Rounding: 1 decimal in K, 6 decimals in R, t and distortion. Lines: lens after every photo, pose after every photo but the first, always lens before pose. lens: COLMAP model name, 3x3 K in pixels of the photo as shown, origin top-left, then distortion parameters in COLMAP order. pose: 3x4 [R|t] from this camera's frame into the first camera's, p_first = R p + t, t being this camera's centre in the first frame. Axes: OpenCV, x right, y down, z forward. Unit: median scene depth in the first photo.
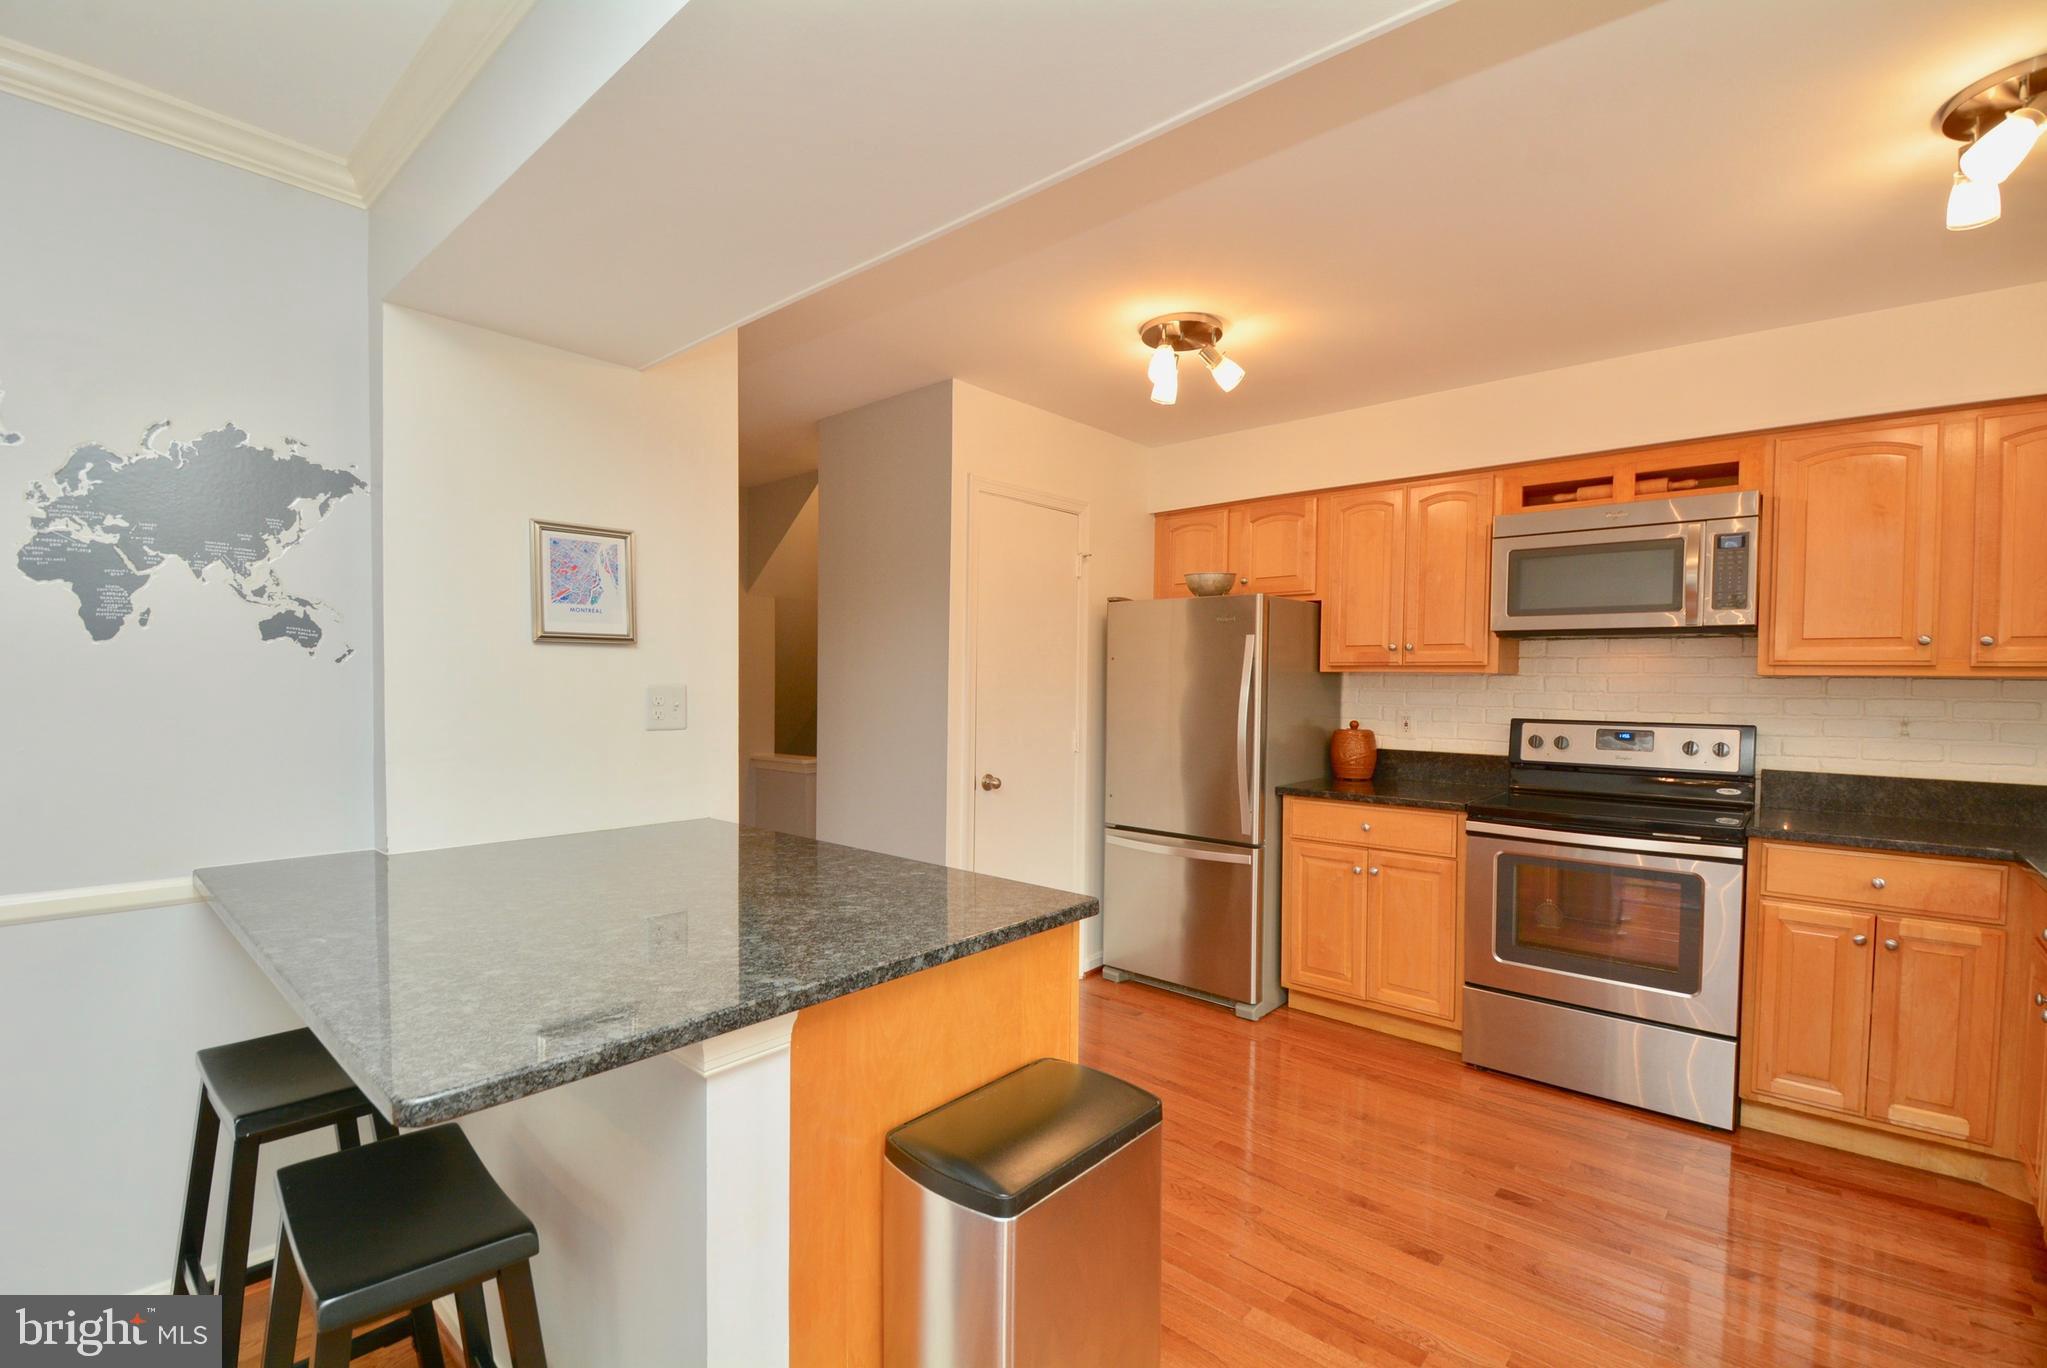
lens RADIAL K [[896.3, 0, 1034.0], [0, 896.3, 707.1], [0, 0, 1]] dist [0.000724, -0.016125]
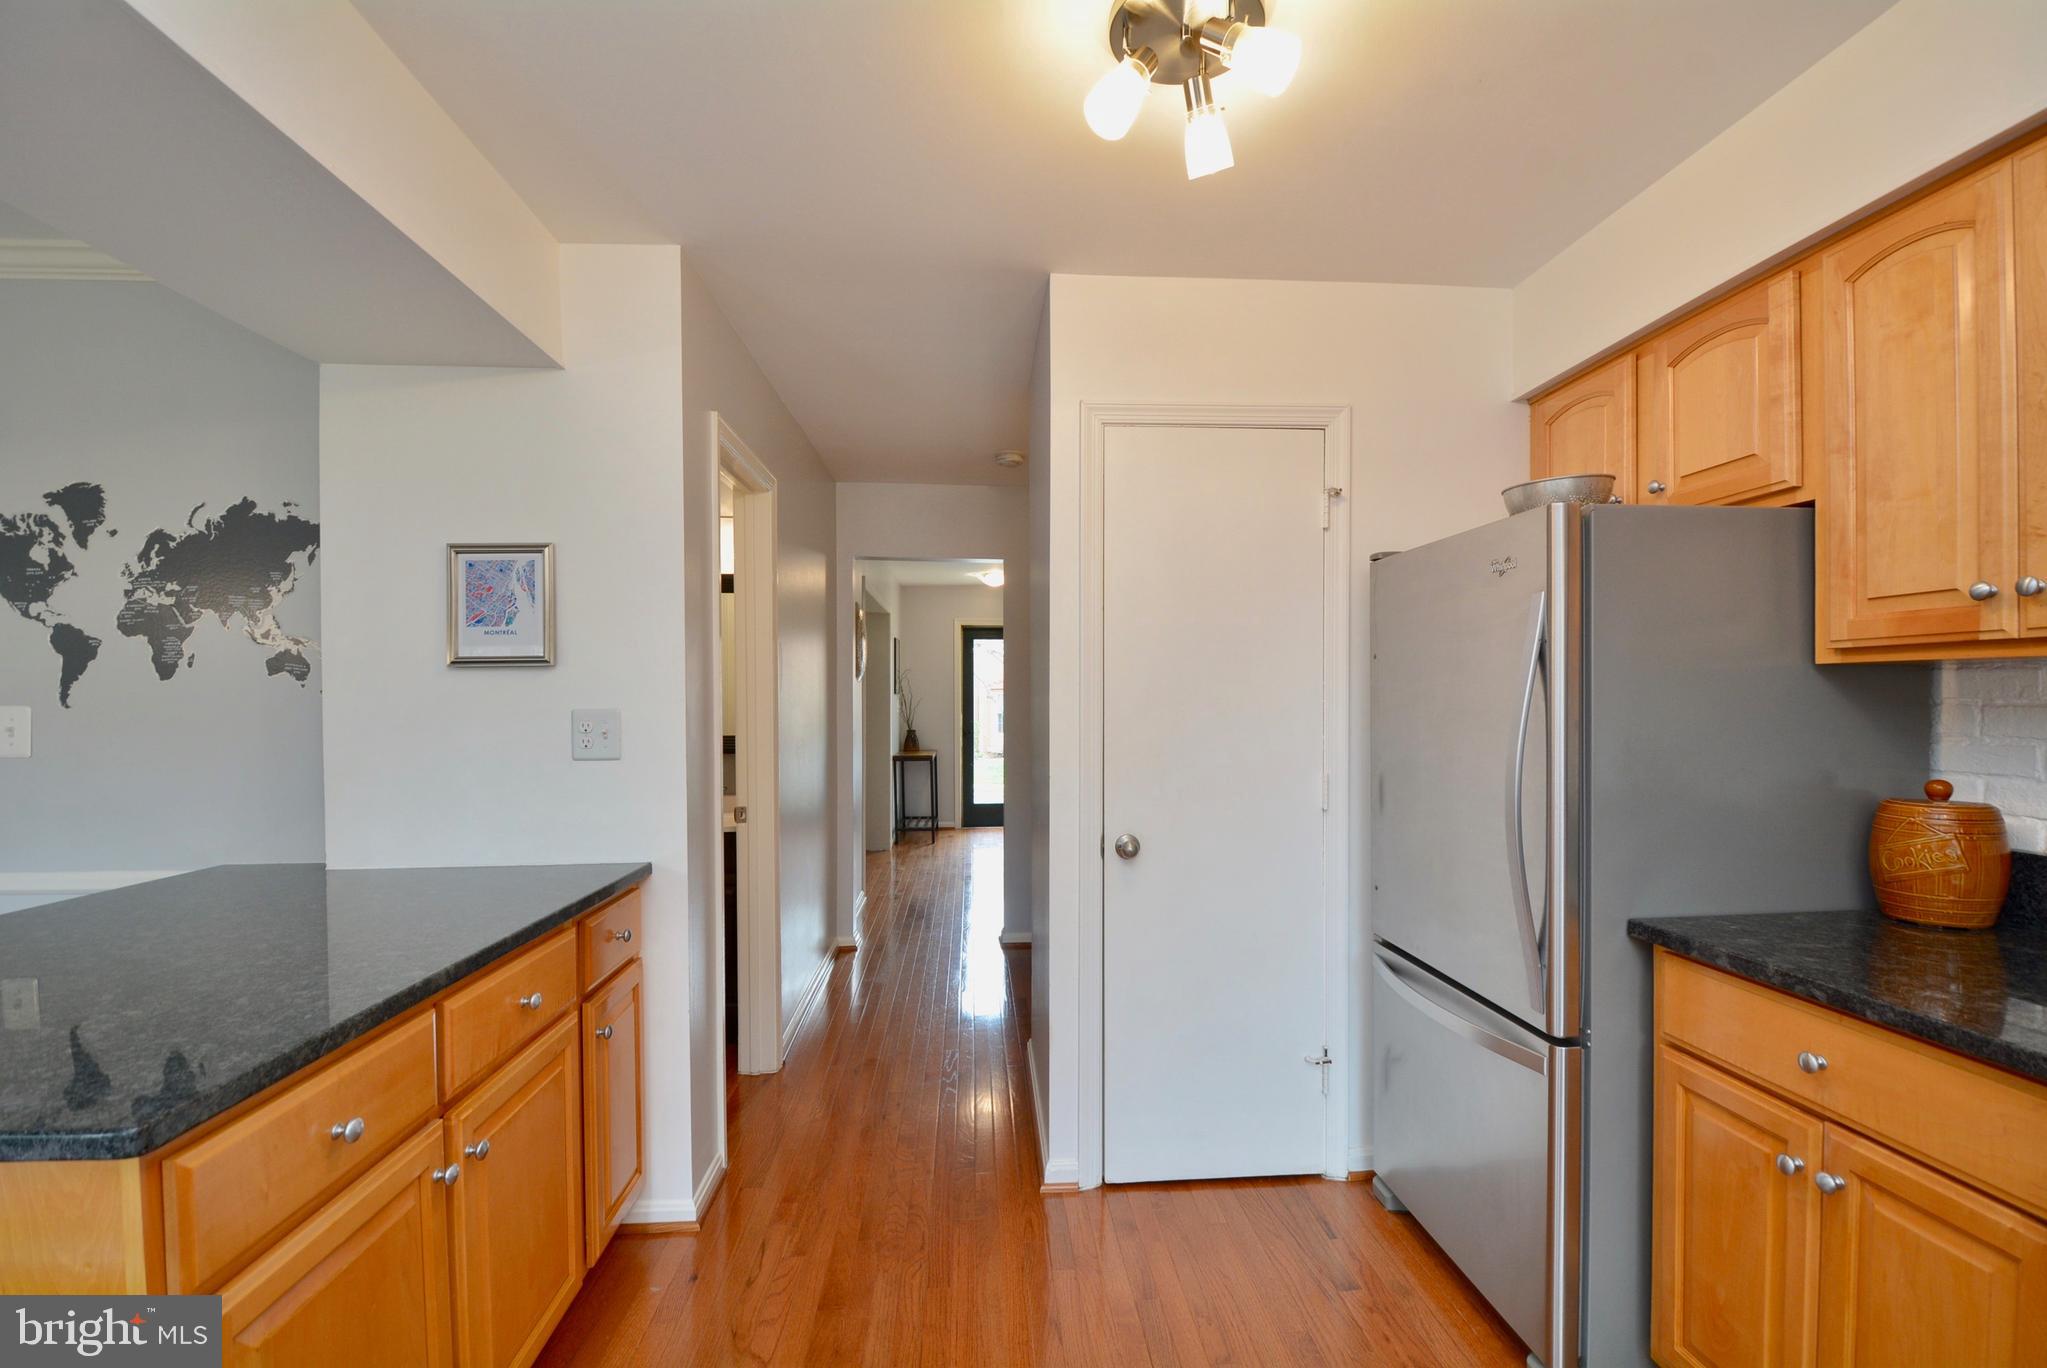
lens RADIAL K [[899.0, 0, 1040.9], [0, 899.0, 708.9], [0, 0, 1]] dist [-0.000502, -0.013329]
pose [[0.720963, -0.007395, -0.692935, 0.472520], [-0.005693, 0.999846, -0.016593, -0.011775], [0.692951, 0.015908, 0.720809, 0.584866]]
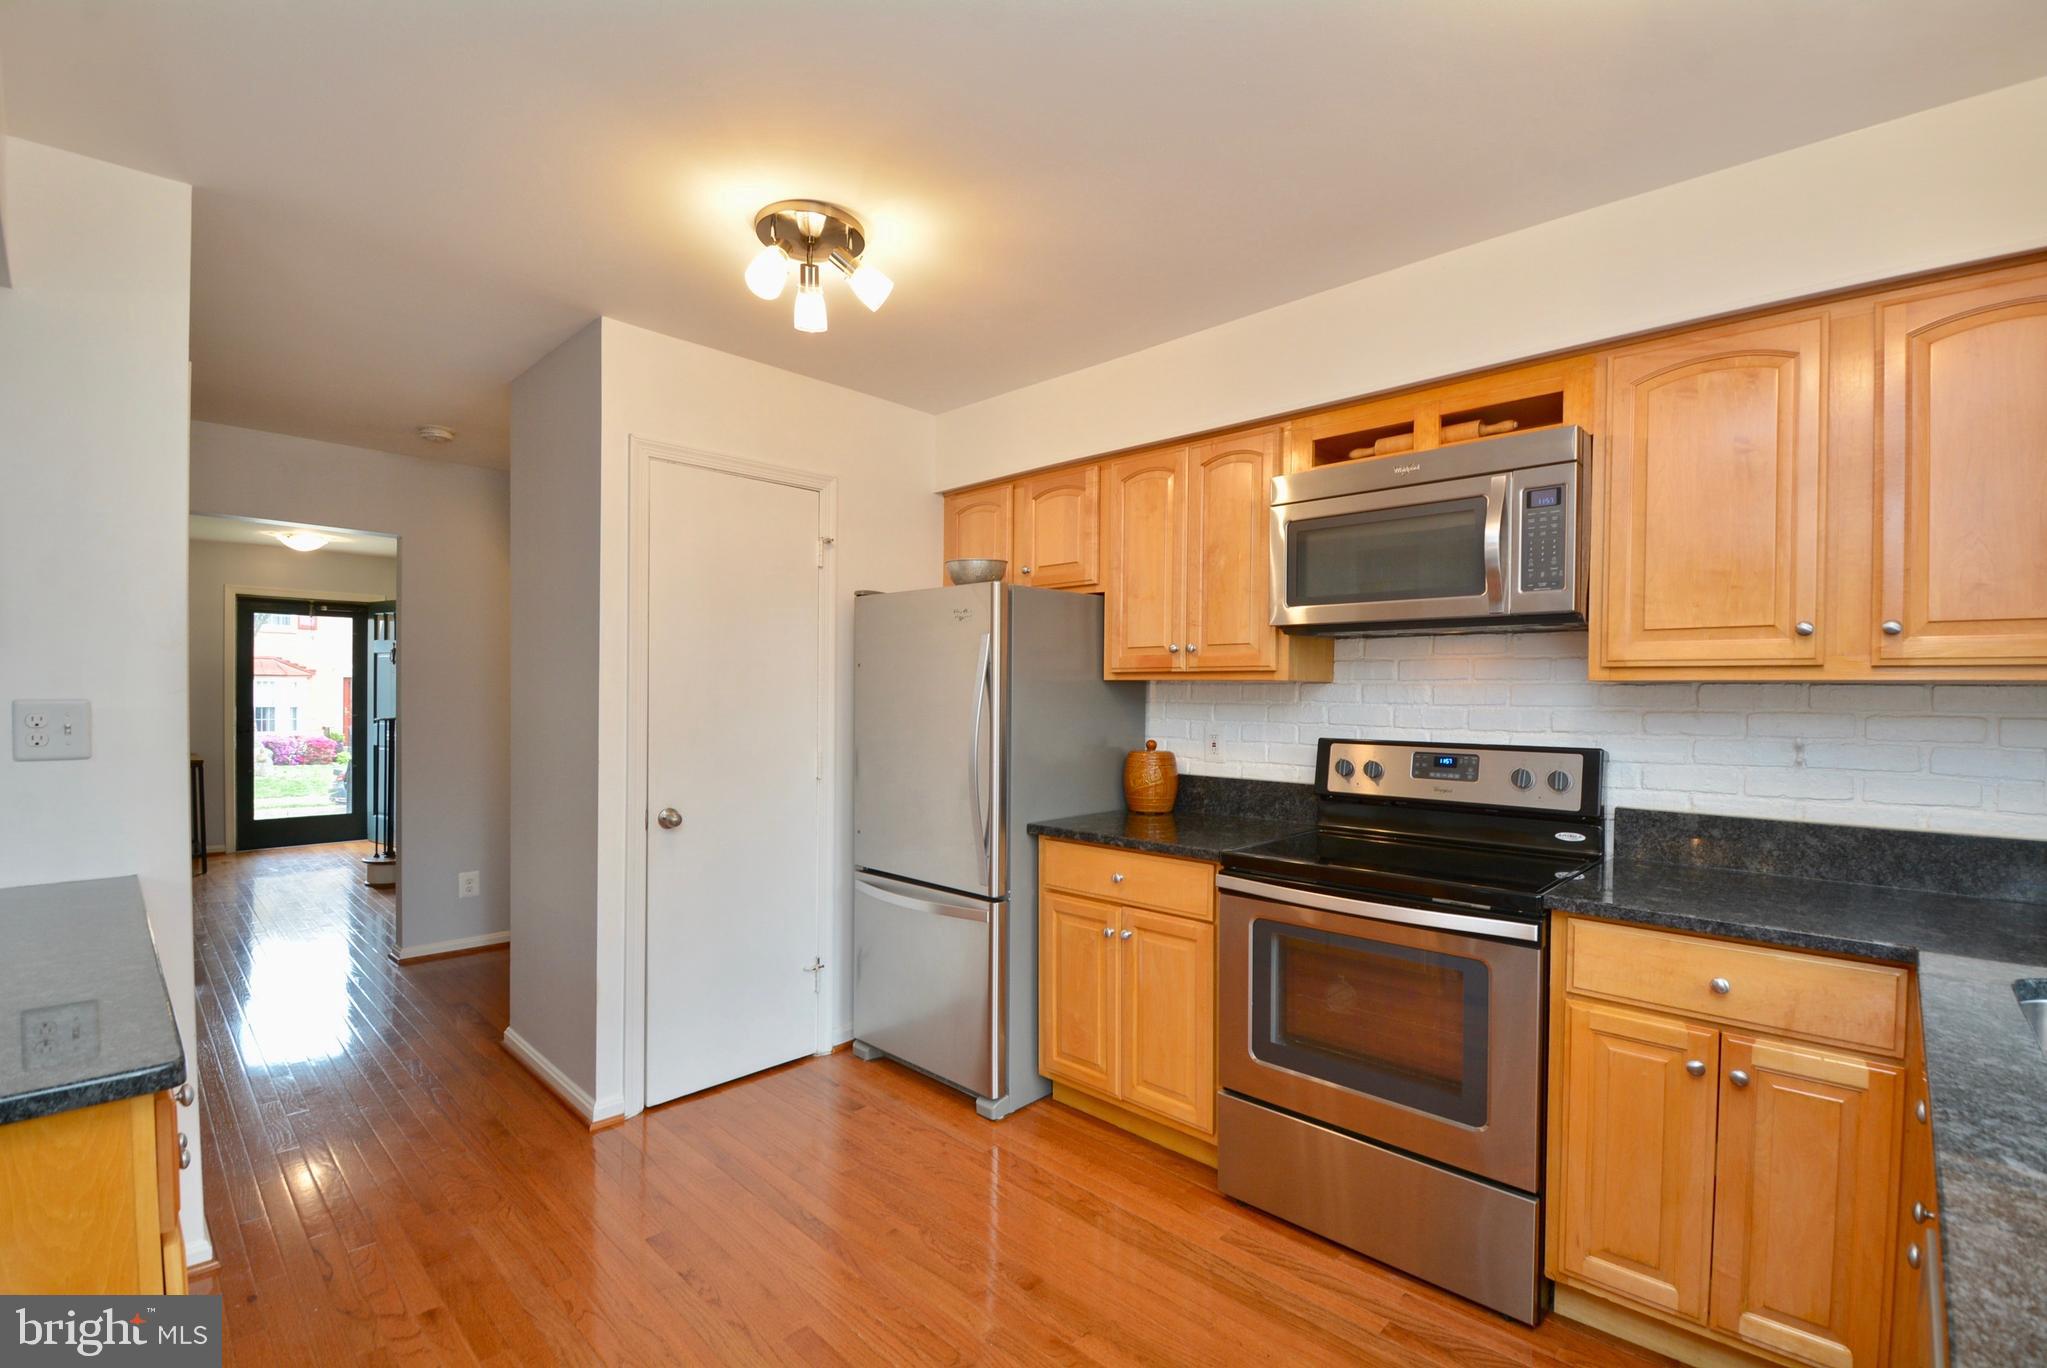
lens RADIAL K [[894.8, 0, 1048.6], [0, 894.8, 708.4], [0, 0, 1]] dist [0.013400, -0.023707]
pose [[0.999648, -0.002661, -0.026392, 0.394395], [0.002334, 0.999920, -0.012420, -0.005314], [0.026423, 0.012354, 0.999574, 0.256322]]
